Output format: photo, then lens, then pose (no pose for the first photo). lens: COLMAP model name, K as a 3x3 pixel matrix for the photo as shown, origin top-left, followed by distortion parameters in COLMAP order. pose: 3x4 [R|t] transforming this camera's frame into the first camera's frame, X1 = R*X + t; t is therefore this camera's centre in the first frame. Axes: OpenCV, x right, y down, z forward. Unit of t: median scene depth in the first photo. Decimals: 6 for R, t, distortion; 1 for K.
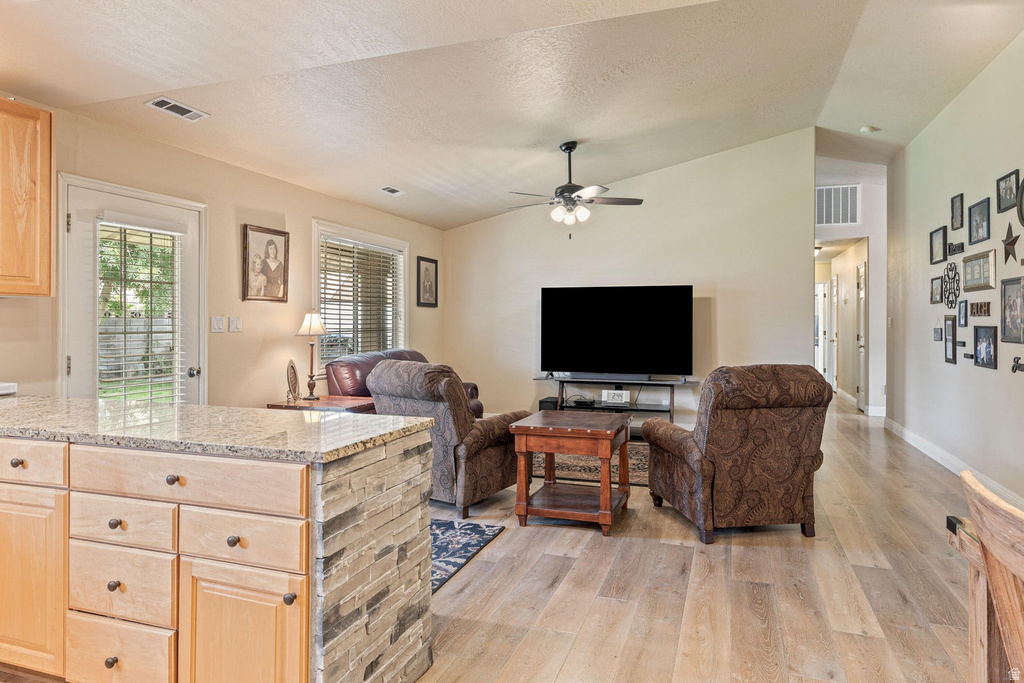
lens RADIAL K [[625.3, 0, 512.3], [0, 625.3, 318.9], [0, 0, 1]] dist [0.000490, 0.000392]
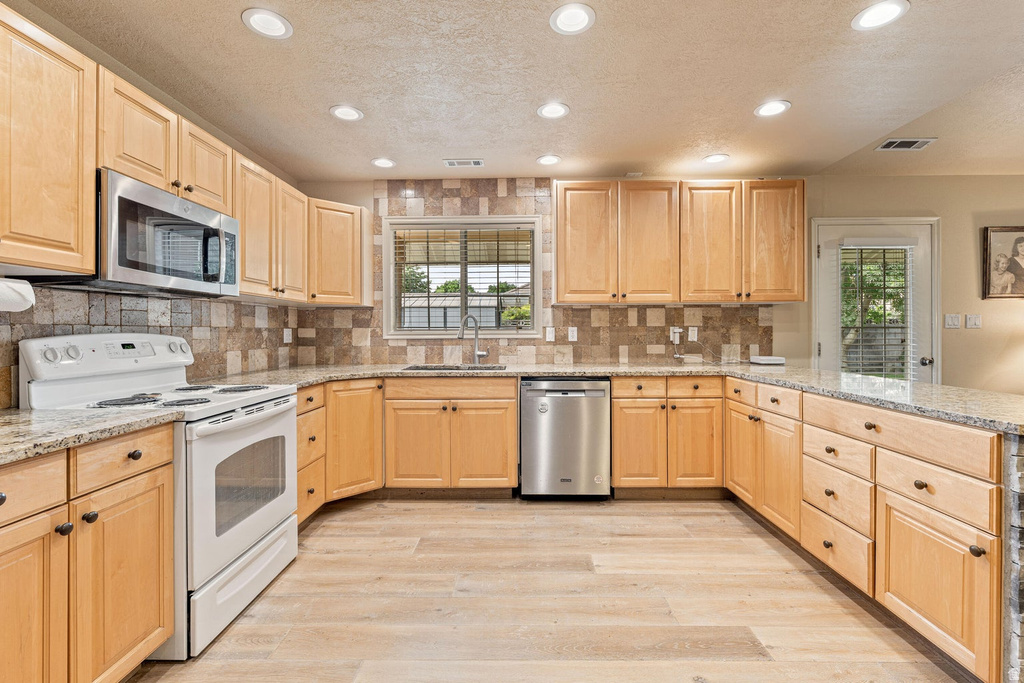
lens RADIAL K [[456.4, 0, 513.2], [0, 456.4, 331.3], [0, 0, 1]] dist [-0.001869, -0.000050]
pose [[0.317252, -0.001318, -0.948340, 0.054931], [0.007641, 0.999970, 0.001167, 0.019835], [0.948310, -0.007617, 0.317253, -0.009888]]
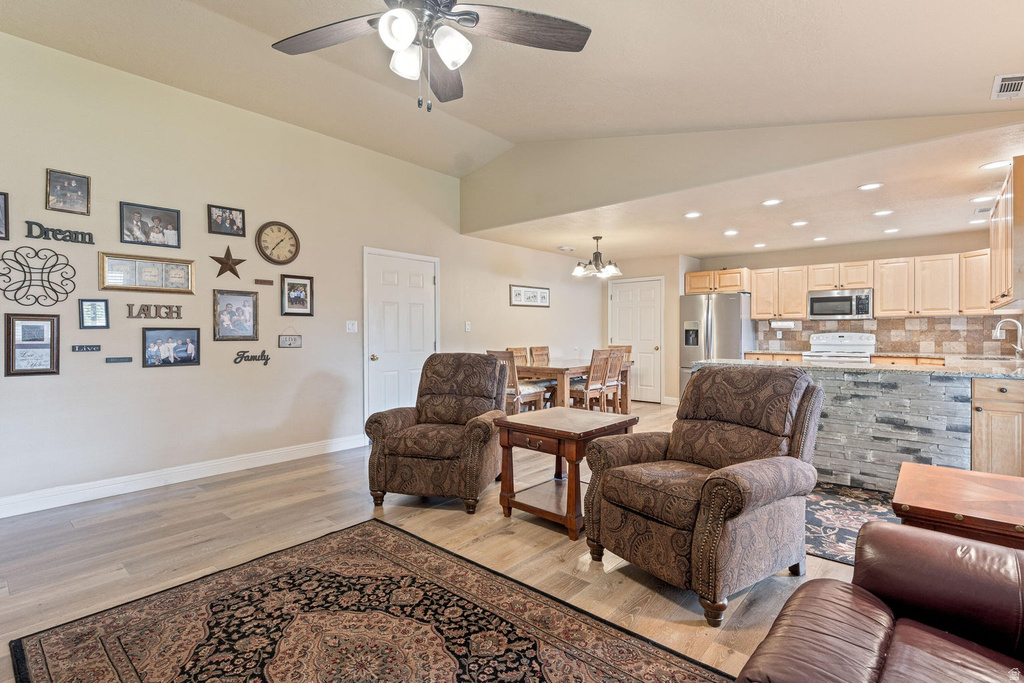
lens RADIAL K [[487.5, 0, 512.1], [0, 487.5, 335.5], [0, 0, 1]] dist [0.001432, -0.000009]
pose [[-0.927135, 0.000517, 0.374727, -0.100252], [0.001206, 0.999998, 0.001603, 0.024573], [-0.374726, 0.001938, -0.927134, 1.579889]]
